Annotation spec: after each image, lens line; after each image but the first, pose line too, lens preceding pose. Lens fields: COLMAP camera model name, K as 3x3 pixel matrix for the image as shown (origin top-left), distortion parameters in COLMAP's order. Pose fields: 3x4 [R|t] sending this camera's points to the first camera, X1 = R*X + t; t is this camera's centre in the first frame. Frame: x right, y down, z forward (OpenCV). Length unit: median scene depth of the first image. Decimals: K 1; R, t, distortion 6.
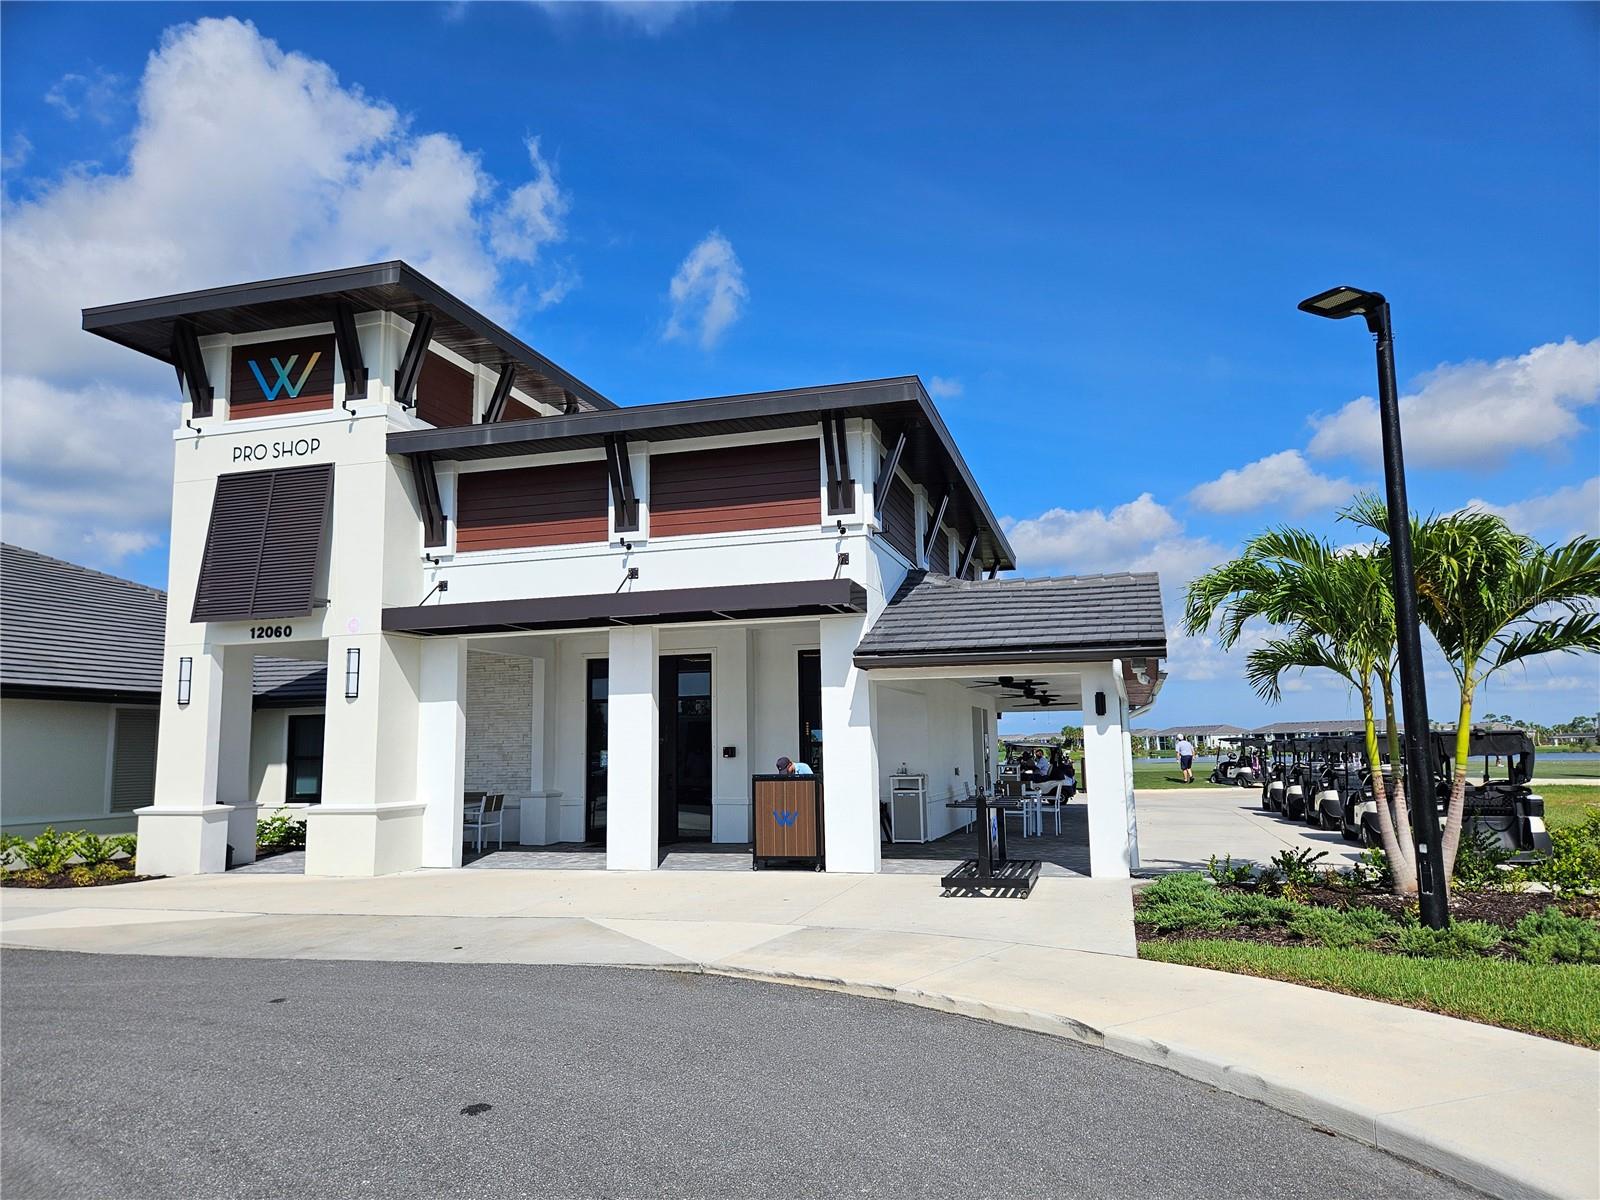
lens RADIAL K [[1062.2, 0, 806.5], [0, 1062.2, 606.4], [0, 0, 1]] dist [0.044951, -0.007188]
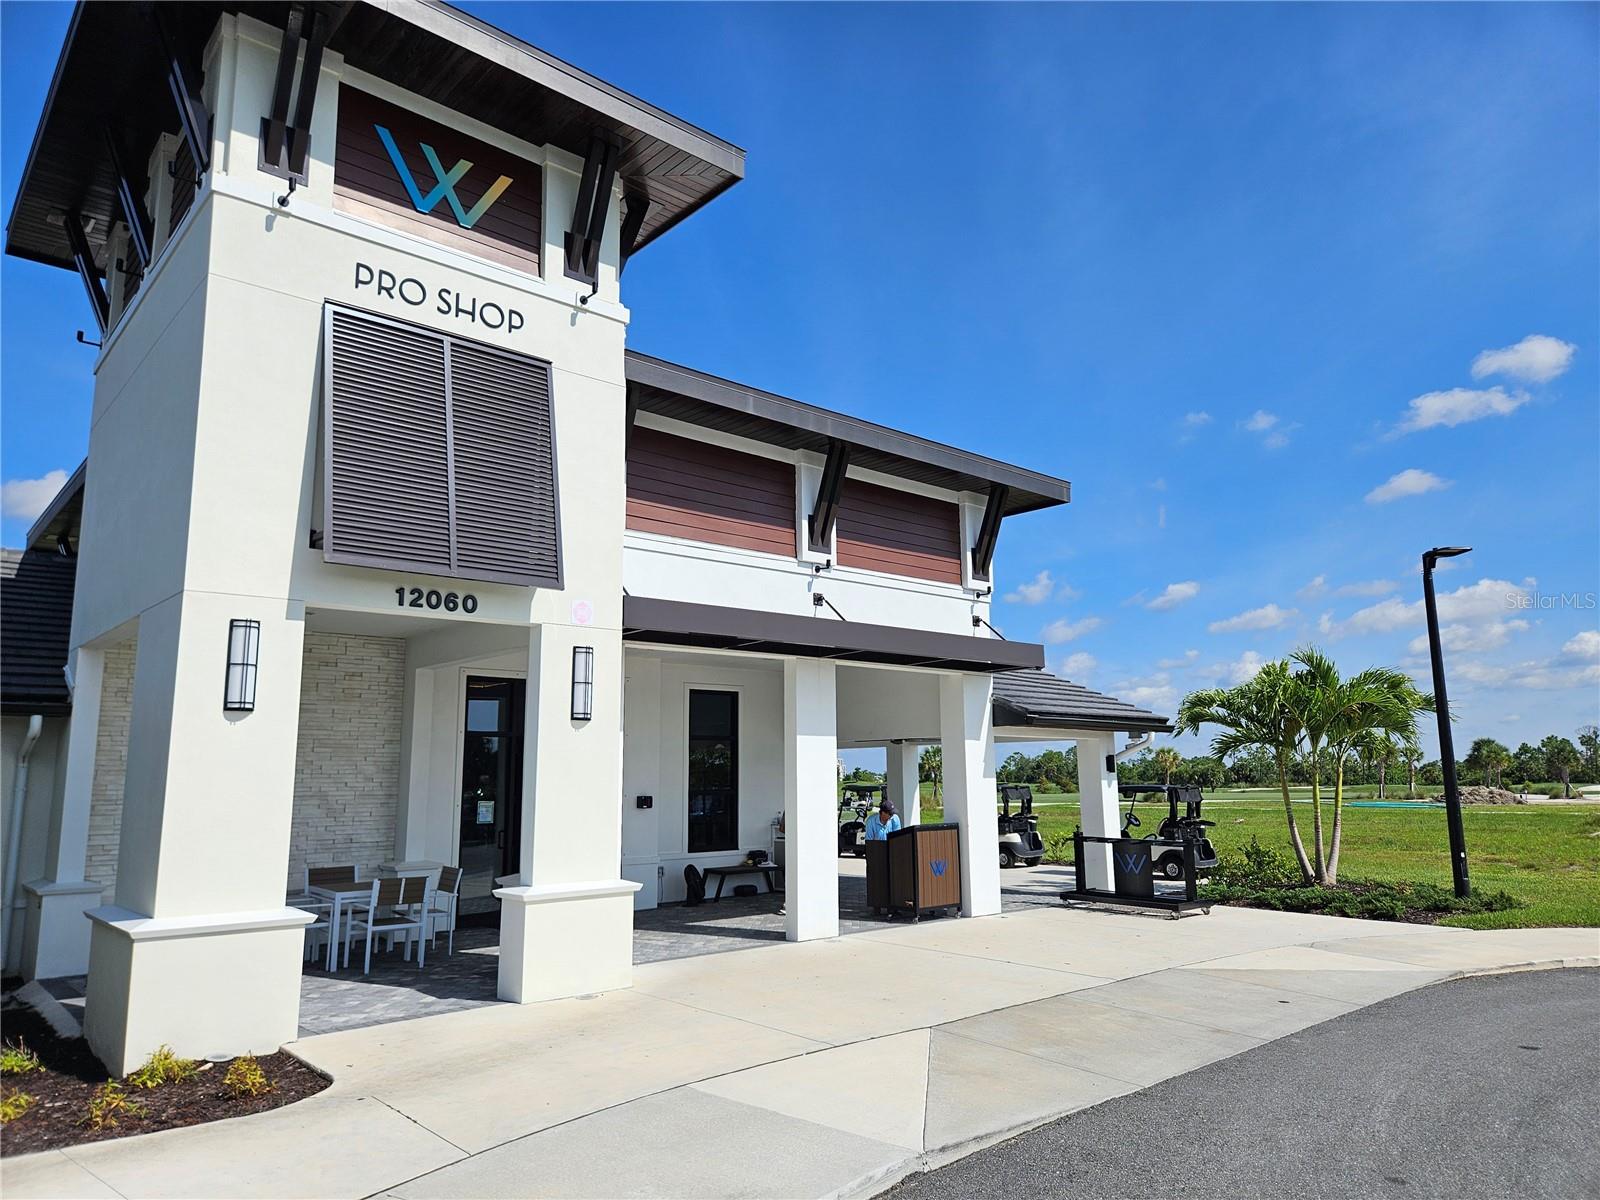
lens RADIAL K [[1062.2, 0, 804.8], [0, 1062.2, 599.1], [0, 0, 1]] dist [0.044951, -0.007188]
pose [[0.534933, 0.153321, 0.830867, -0.879628], [-0.112074, 0.987583, -0.110084, 0.065545], [-0.837429, -0.034231, 0.545474, 0.505552]]
